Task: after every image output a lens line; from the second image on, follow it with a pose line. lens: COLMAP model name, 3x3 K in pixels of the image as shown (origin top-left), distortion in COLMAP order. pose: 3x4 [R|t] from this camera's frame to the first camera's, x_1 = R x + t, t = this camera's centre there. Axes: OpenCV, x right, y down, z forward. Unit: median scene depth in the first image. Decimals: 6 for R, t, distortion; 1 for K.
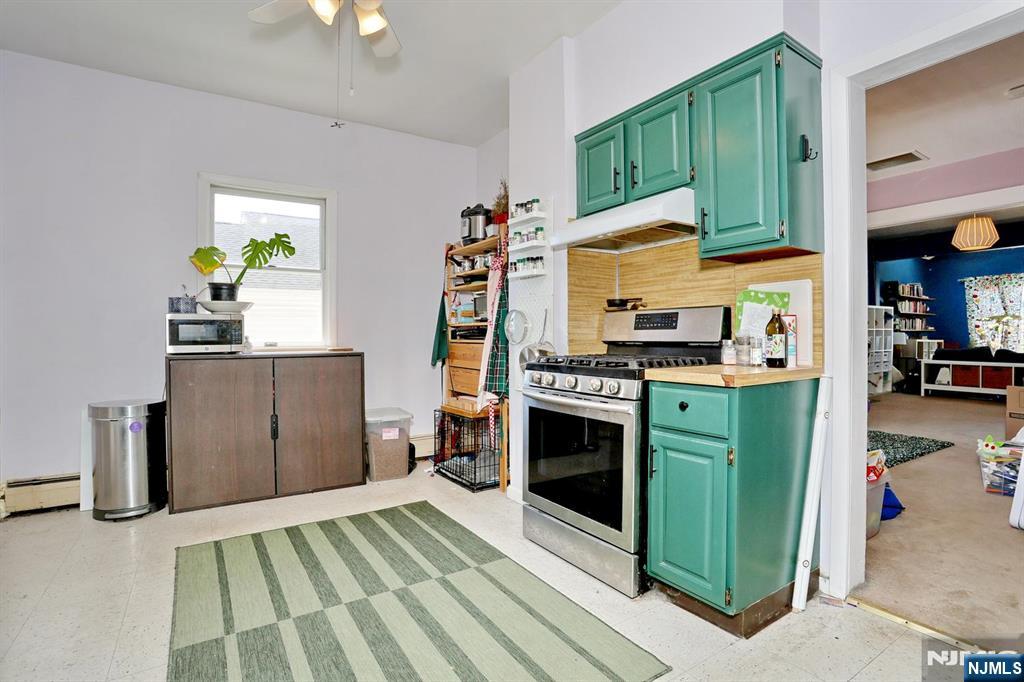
lens RADIAL K [[497.4, 0, 507.0], [0, 497.4, 339.5], [0, 0, 1]] dist [-0.079600, 0.035547]
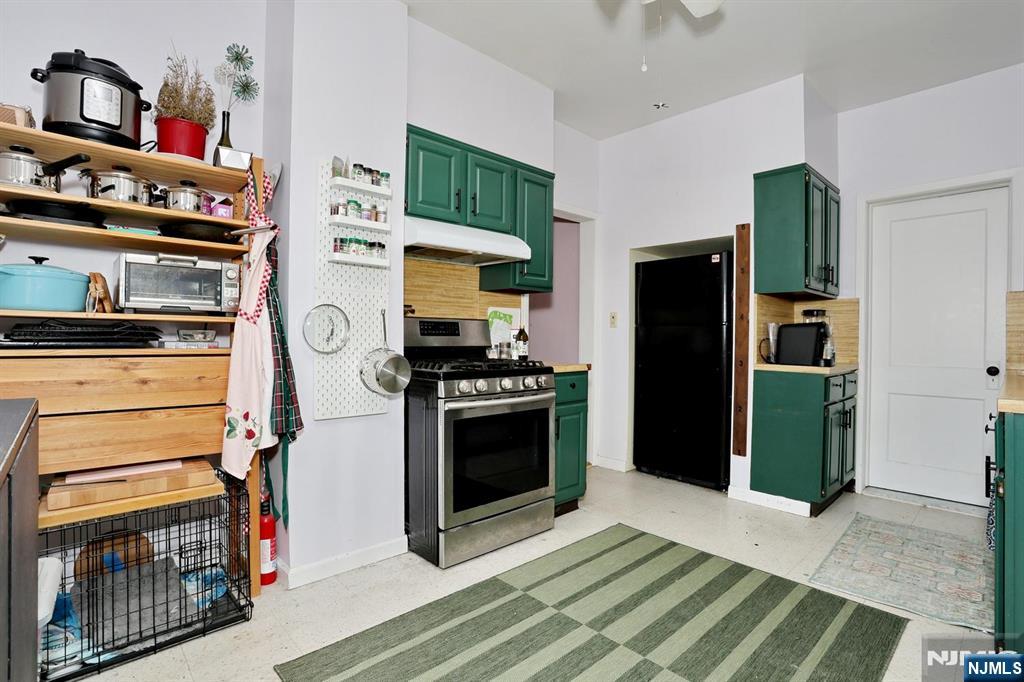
lens RADIAL K [[497.4, 0, 507.0], [0, 497.4, 339.5], [0, 0, 1]] dist [-0.079600, 0.035547]
pose [[-0.179239, -0.004476, 0.983795, -0.907750], [-0.003315, 0.999987, 0.003945, -0.017970], [-0.983800, -0.002554, -0.179252, 1.117808]]
